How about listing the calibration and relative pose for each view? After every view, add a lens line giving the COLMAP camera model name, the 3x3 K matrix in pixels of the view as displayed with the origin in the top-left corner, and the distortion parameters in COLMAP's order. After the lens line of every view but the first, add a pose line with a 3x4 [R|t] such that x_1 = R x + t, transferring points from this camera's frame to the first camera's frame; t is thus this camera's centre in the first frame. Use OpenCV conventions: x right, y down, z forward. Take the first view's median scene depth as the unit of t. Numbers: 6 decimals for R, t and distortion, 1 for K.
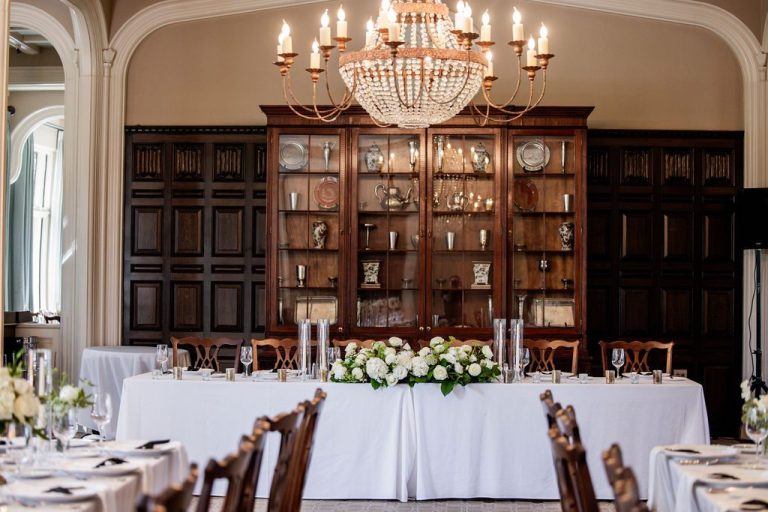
lens RADIAL K [[2153.3, 0, 384.9], [0, 2153.3, 254.5], [0, 0, 1]] dist [-0.139027, 0.000000]
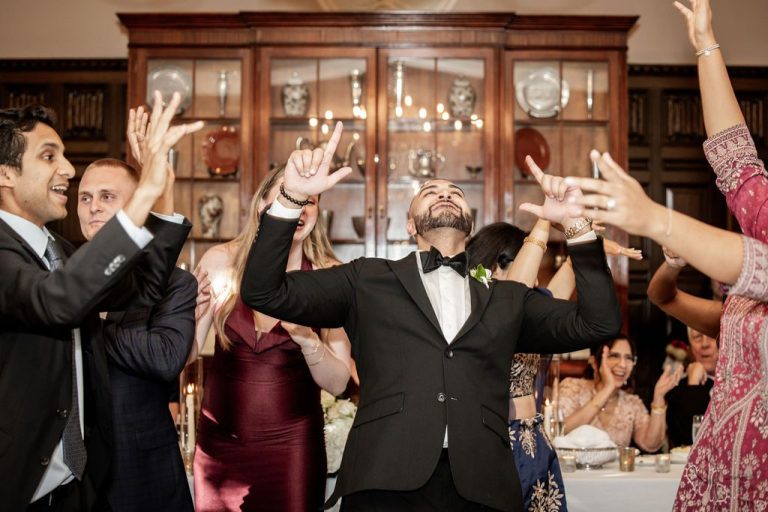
lens RADIAL K [[2153.3, 0, 384.0], [0, 2153.3, 256.5], [0, 0, 1]] dist [-0.139027, 0.000000]
pose [[0.999804, -0.003083, 0.019559, 0.008212], [0.003113, 0.999994, -0.001548, 0.003957], [-0.019554, 0.001608, 0.999808, 0.353008]]
